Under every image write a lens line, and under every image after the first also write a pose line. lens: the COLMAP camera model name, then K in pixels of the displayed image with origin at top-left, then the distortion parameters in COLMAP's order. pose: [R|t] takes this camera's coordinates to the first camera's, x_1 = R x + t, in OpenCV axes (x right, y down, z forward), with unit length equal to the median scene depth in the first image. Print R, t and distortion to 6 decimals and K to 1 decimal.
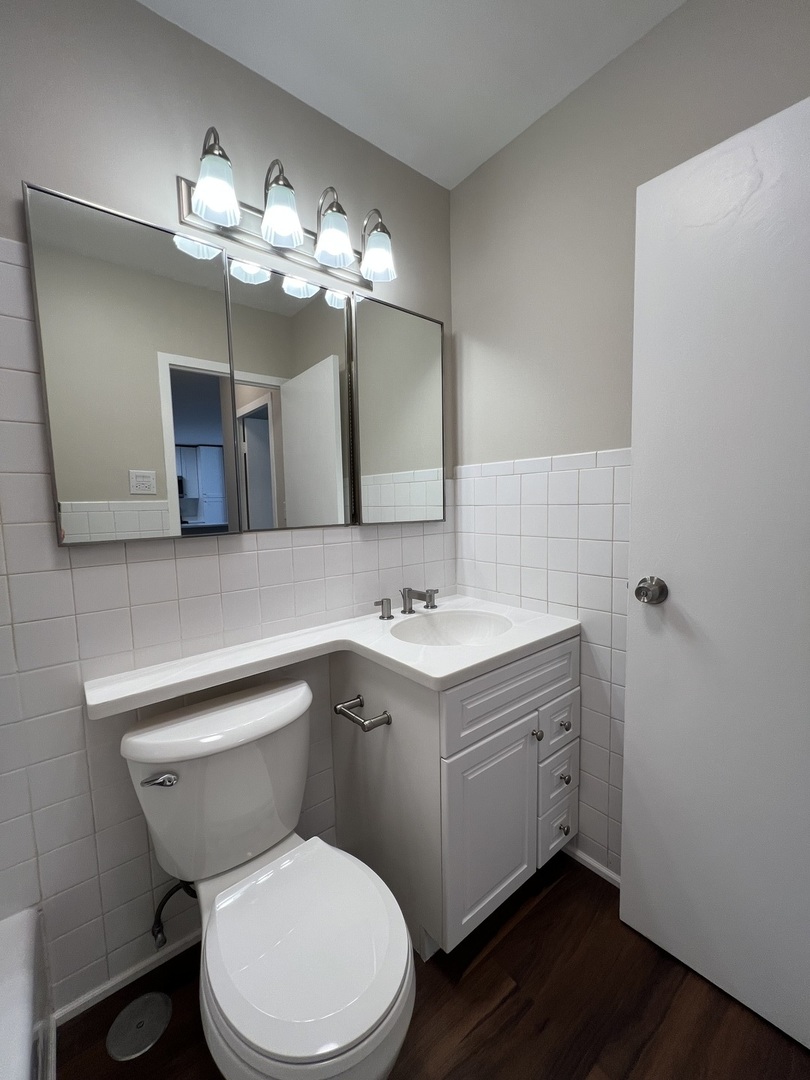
lens RADIAL K [[435.2, 0, 404.8], [0, 435.2, 537.8], [0, 0, 1]] dist [0.002456, -0.000384]
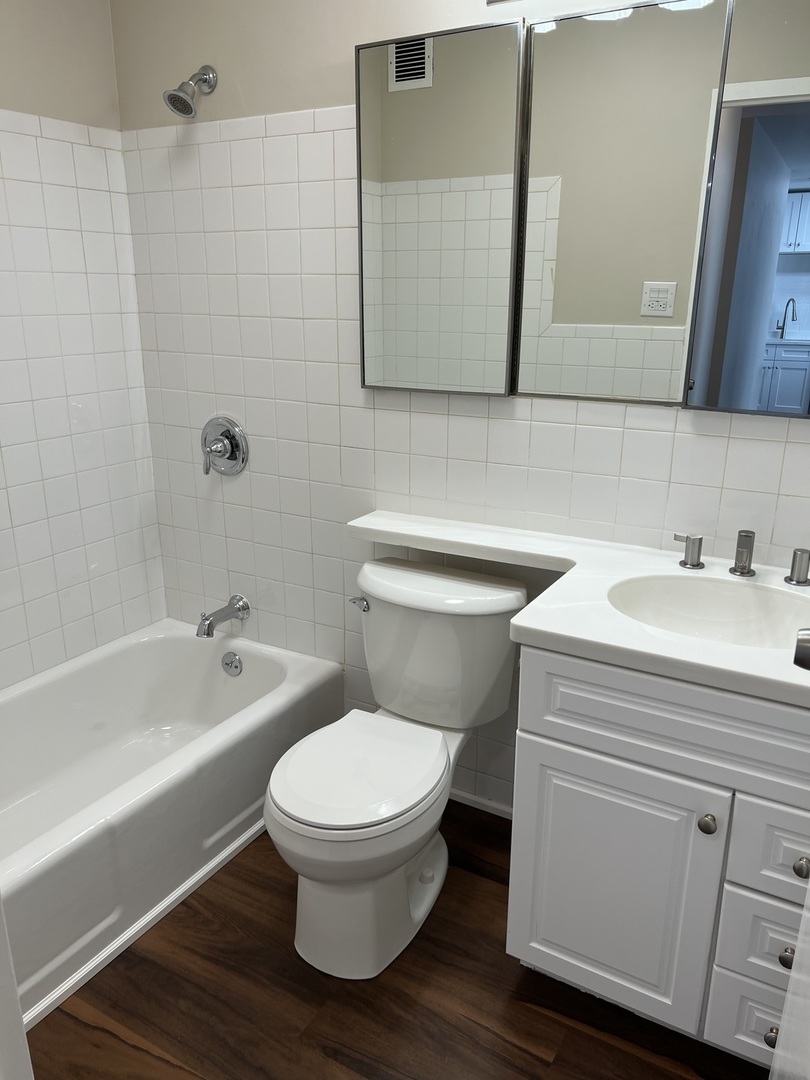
lens RADIAL K [[812.1, 0, 406.8], [0, 812.1, 542.2], [0, 0, 1]] dist [0.050131, -0.045197]
pose [[0.352798, 0.298176, -0.886919, 0.982029], [-0.092287, 0.954334, 0.284130, -0.163344], [0.931137, -0.018389, 0.364205, 0.241869]]
